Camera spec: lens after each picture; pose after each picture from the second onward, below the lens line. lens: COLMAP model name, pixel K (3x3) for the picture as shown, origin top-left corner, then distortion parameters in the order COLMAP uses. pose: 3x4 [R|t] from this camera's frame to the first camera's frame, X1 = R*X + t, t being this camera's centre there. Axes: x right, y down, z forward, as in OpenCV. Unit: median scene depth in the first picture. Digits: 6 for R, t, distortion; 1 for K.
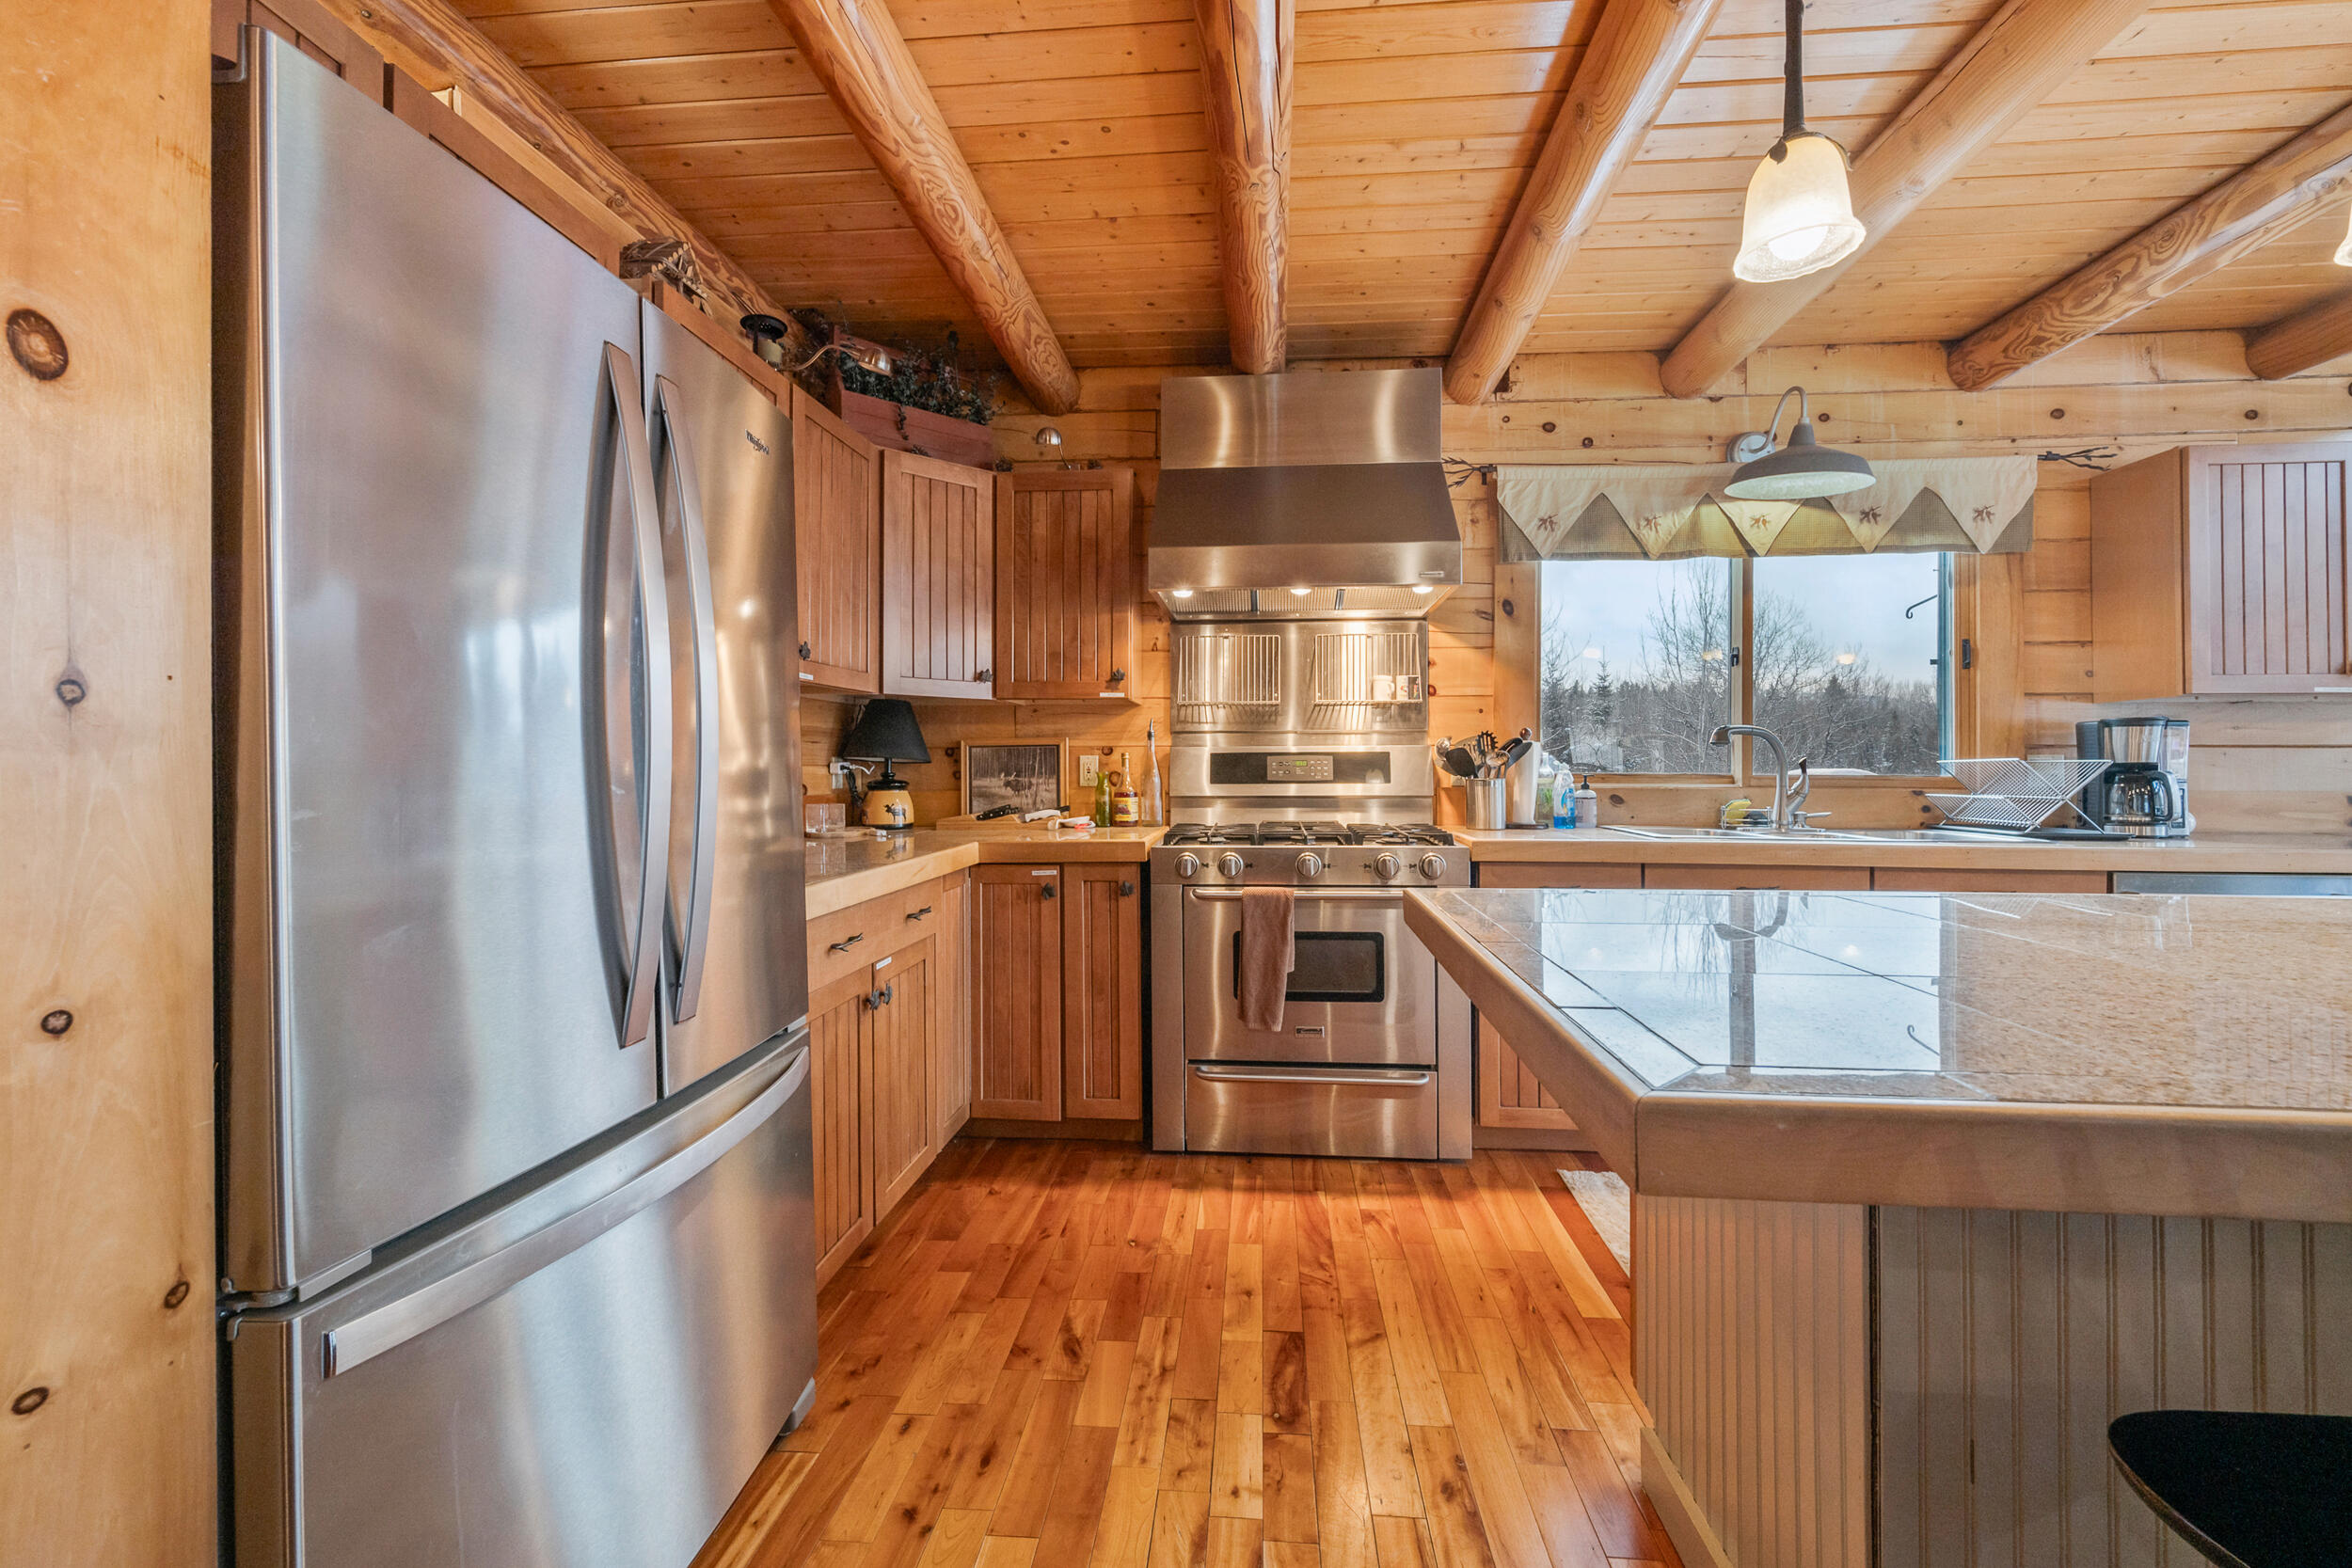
lens RADIAL K [[928.2, 0, 1174.4], [0, 928.2, 760.6], [0, 0, 1]] dist [0.000070, -0.000743]
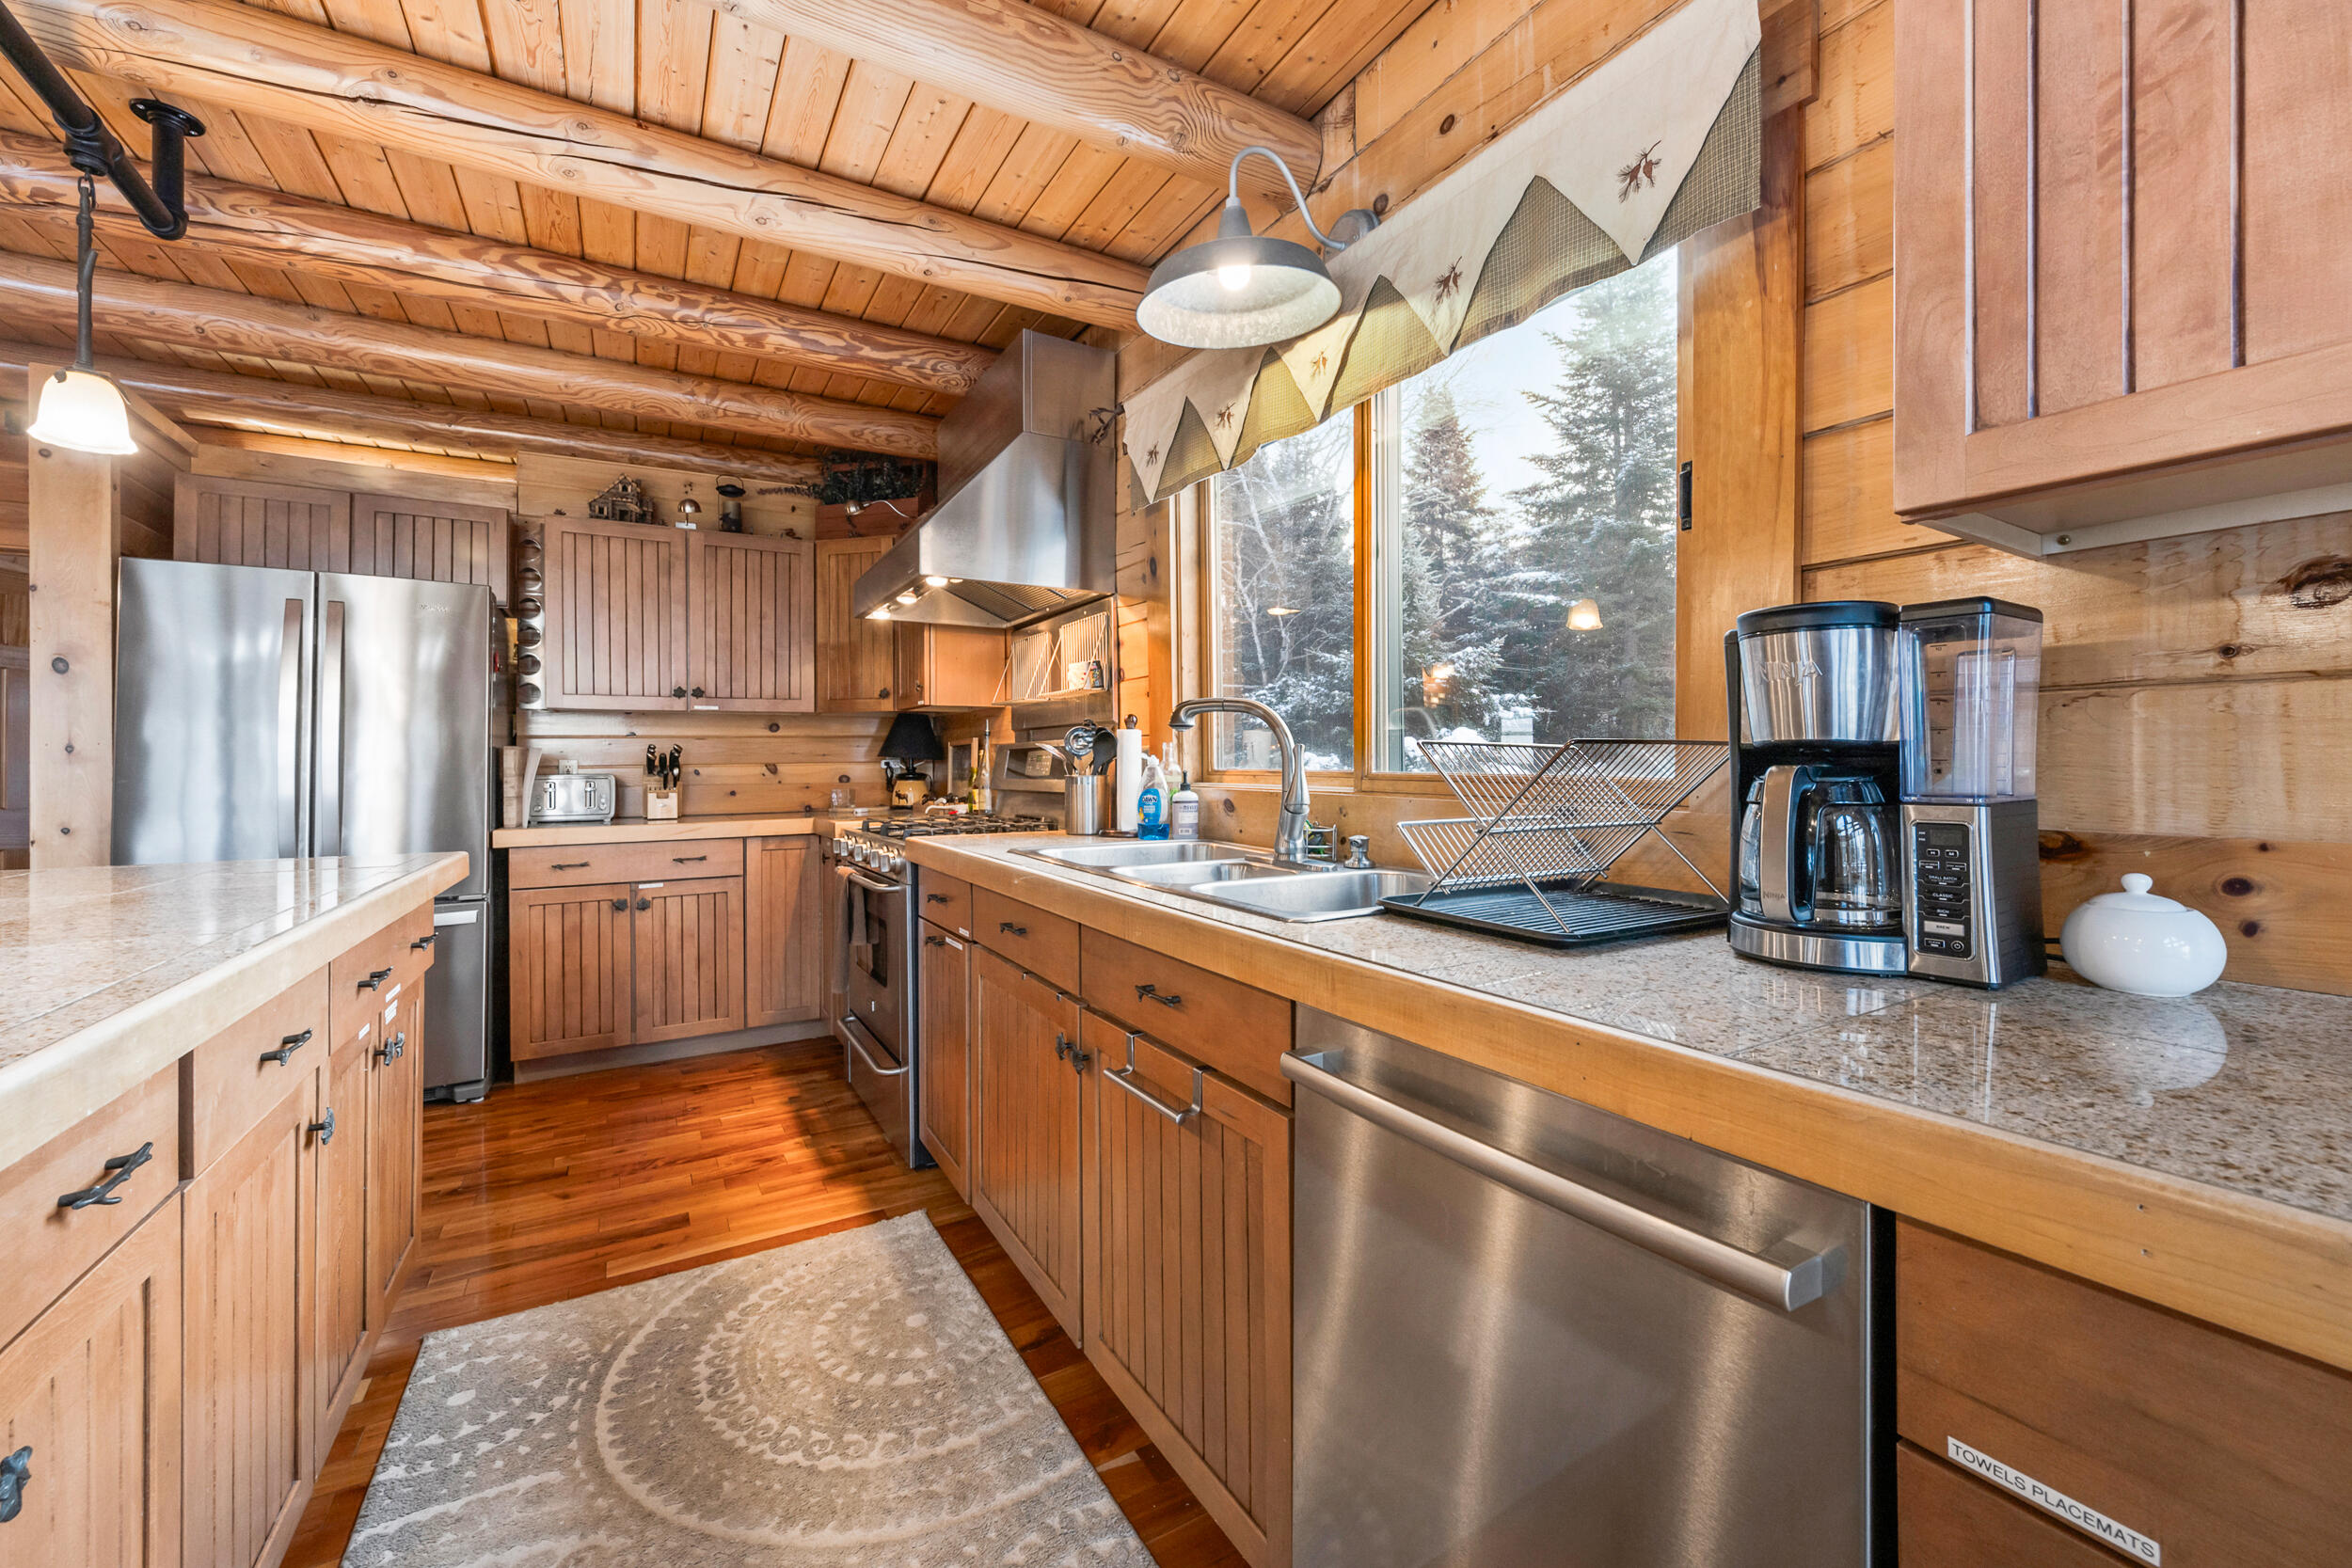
lens RADIAL K [[928.2, 0, 1173.8], [0, 928.2, 761.9], [0, 0, 1]] dist [0.000070, -0.000743]
pose [[0.584655, -0.001204, -0.811281, 1.103029], [0.010047, 0.999933, 0.005756, 0.001926], [0.811220, -0.011517, 0.584628, 0.576148]]
